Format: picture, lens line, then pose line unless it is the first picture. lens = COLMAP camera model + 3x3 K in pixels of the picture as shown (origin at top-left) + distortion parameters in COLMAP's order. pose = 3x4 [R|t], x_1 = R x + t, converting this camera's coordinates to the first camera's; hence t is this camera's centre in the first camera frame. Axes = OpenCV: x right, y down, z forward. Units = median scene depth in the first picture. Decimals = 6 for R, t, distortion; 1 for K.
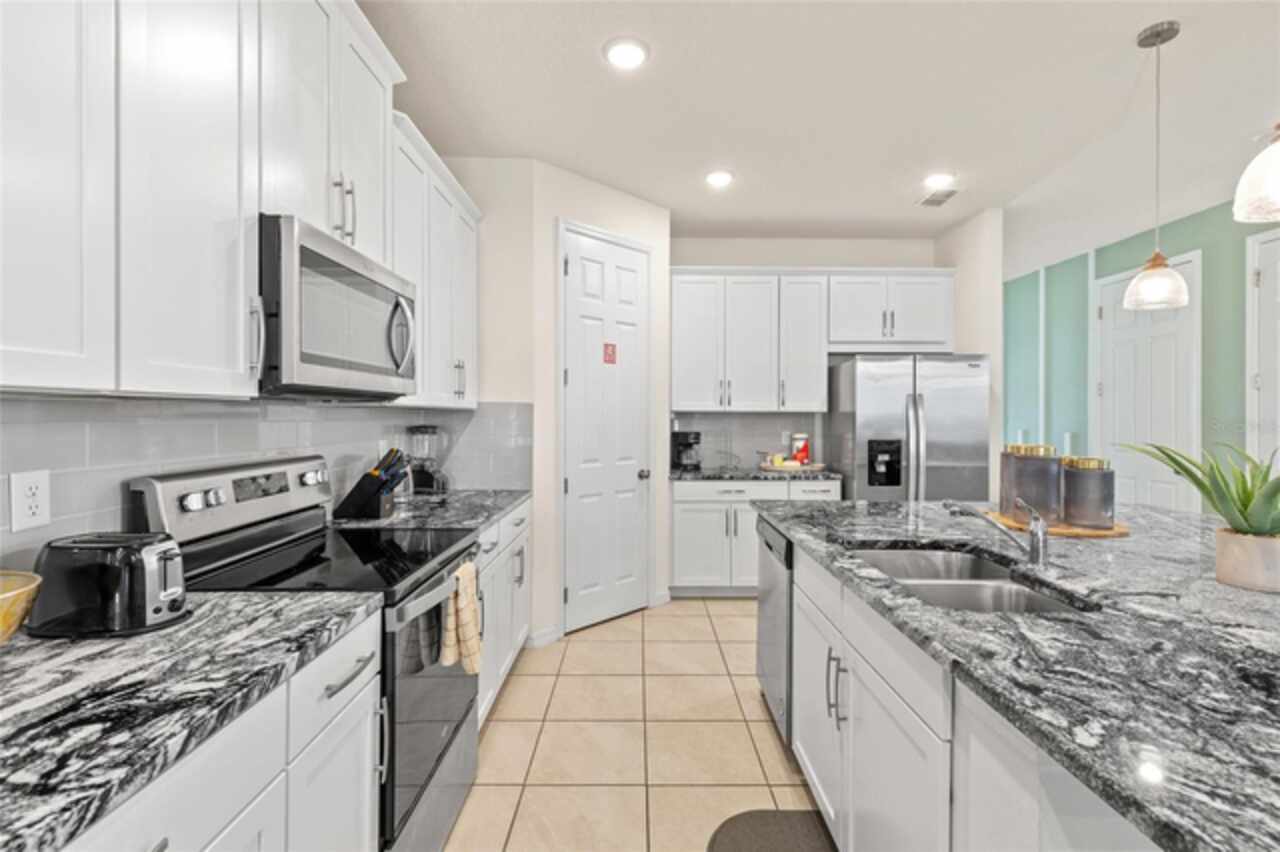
lens RADIAL K [[578.7, 0, 641.0], [0, 578.7, 421.2], [0, 0, 1]] dist [0.004255, 0.000210]
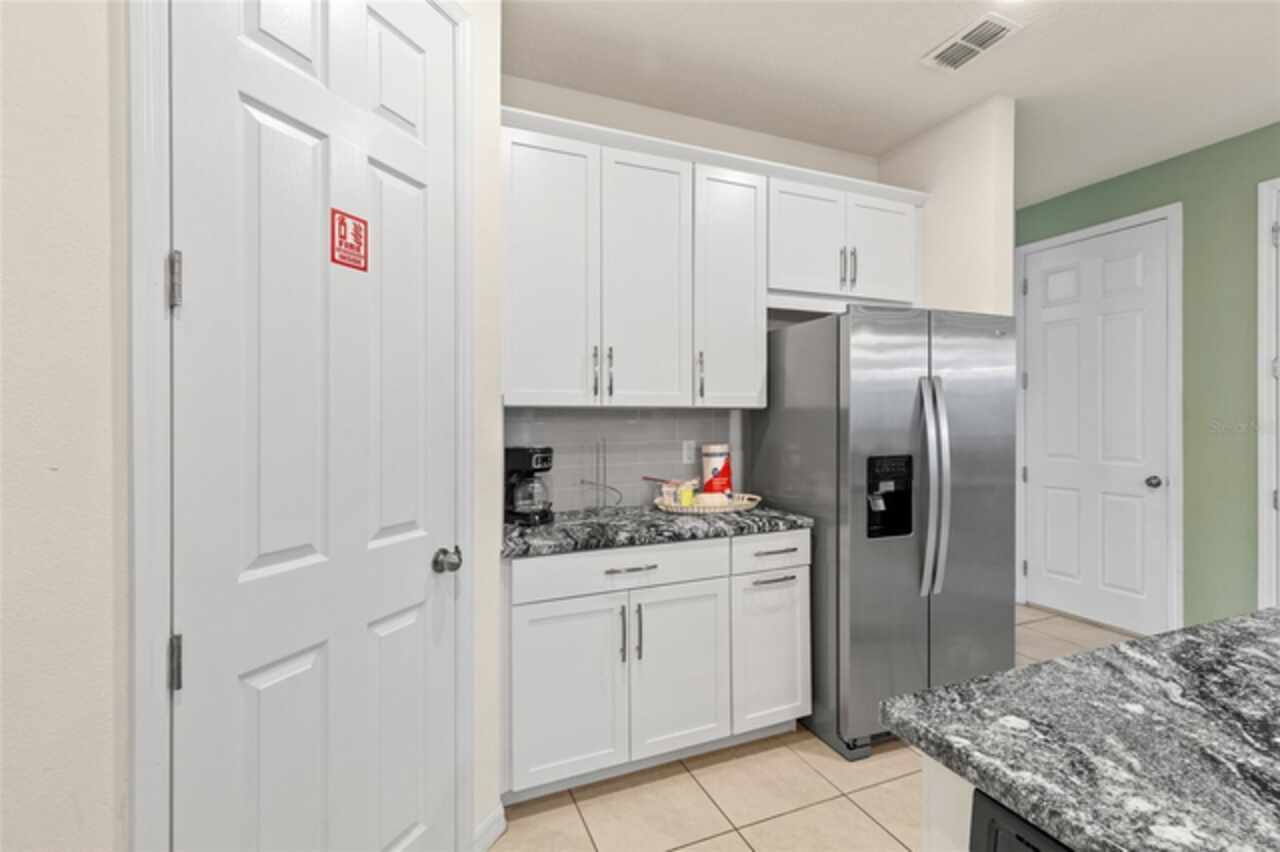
lens RADIAL K [[578.7, 0, 640.5], [0, 578.7, 416.3], [0, 0, 1]] dist [0.004255, 0.000210]
pose [[0.927560, -0.005350, 0.373637, -0.017827], [0.009691, 0.999906, -0.009741, -0.002857], [-0.373549, 0.012656, 0.927524, 0.508154]]
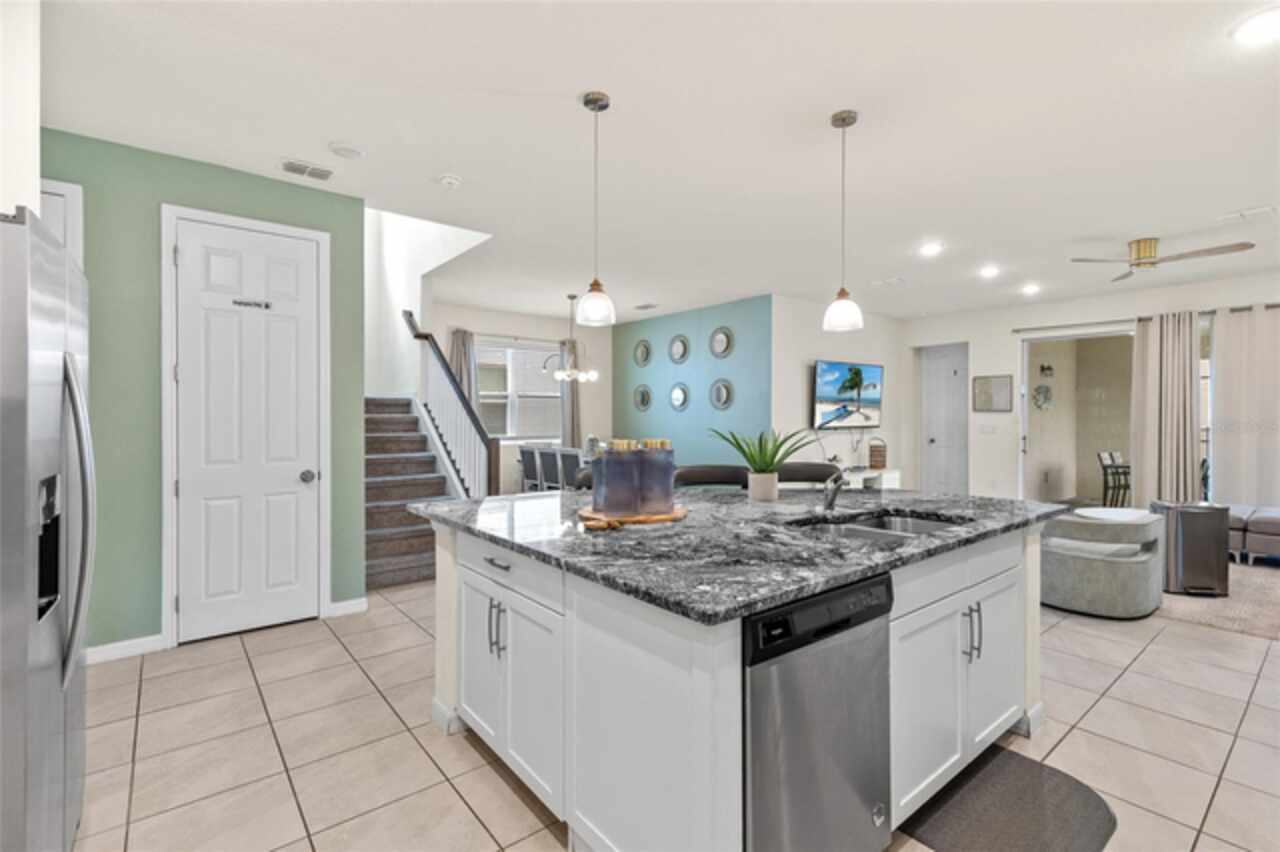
lens RADIAL K [[578.7, 0, 640.1], [0, 578.7, 423.0], [0, 0, 1]] dist [0.004255, 0.000210]
pose [[-0.631640, -0.005240, 0.775244, -0.058048], [0.002643, 0.999957, 0.008912, 0.002206], [-0.775257, 0.007678, -0.631599, 0.853478]]
